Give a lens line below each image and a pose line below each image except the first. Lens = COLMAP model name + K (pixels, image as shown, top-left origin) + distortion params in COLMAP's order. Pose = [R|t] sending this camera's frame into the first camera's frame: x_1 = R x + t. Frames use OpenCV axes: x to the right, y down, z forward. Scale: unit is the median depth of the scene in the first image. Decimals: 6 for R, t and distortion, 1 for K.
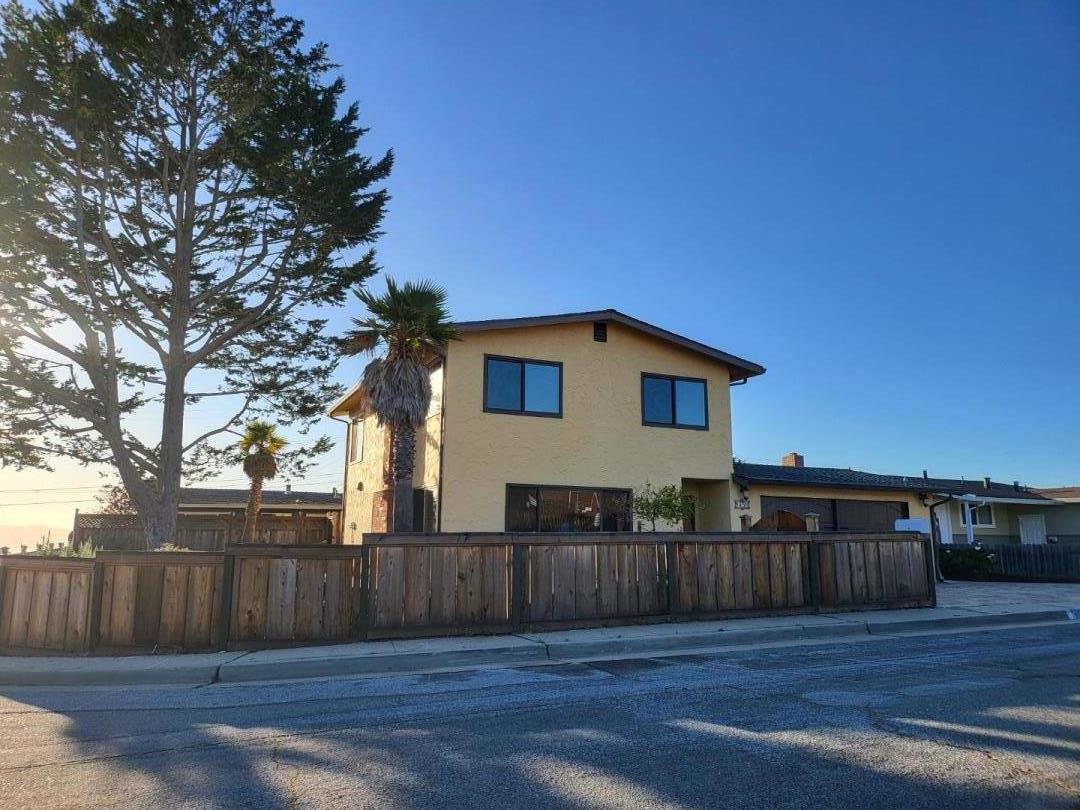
lens RADIAL K [[763.6, 0, 542.4], [0, 763.6, 403.0], [0, 0, 1]] dist [0.050181, -0.024674]
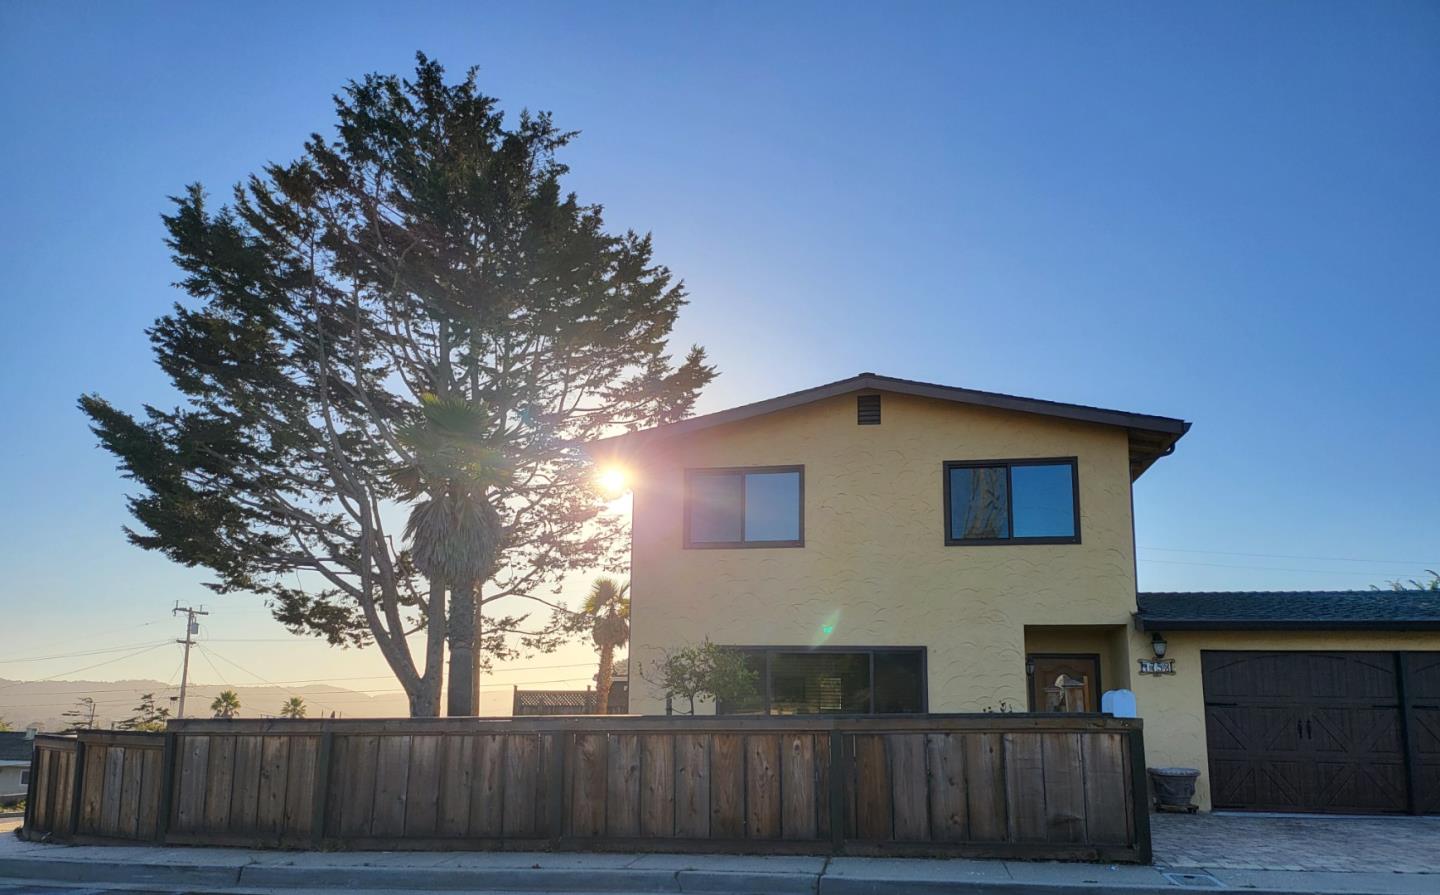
lens RADIAL K [[1022.1, 0, 717.1], [0, 1022.1, 551.6], [0, 0, 1]] dist [0.047923, -0.022025]
pose [[0.822102, -0.086936, -0.562663, 0.455043], [0.094760, 0.995382, -0.015342, 0.029450], [0.561399, -0.040705, 0.826544, 0.195074]]
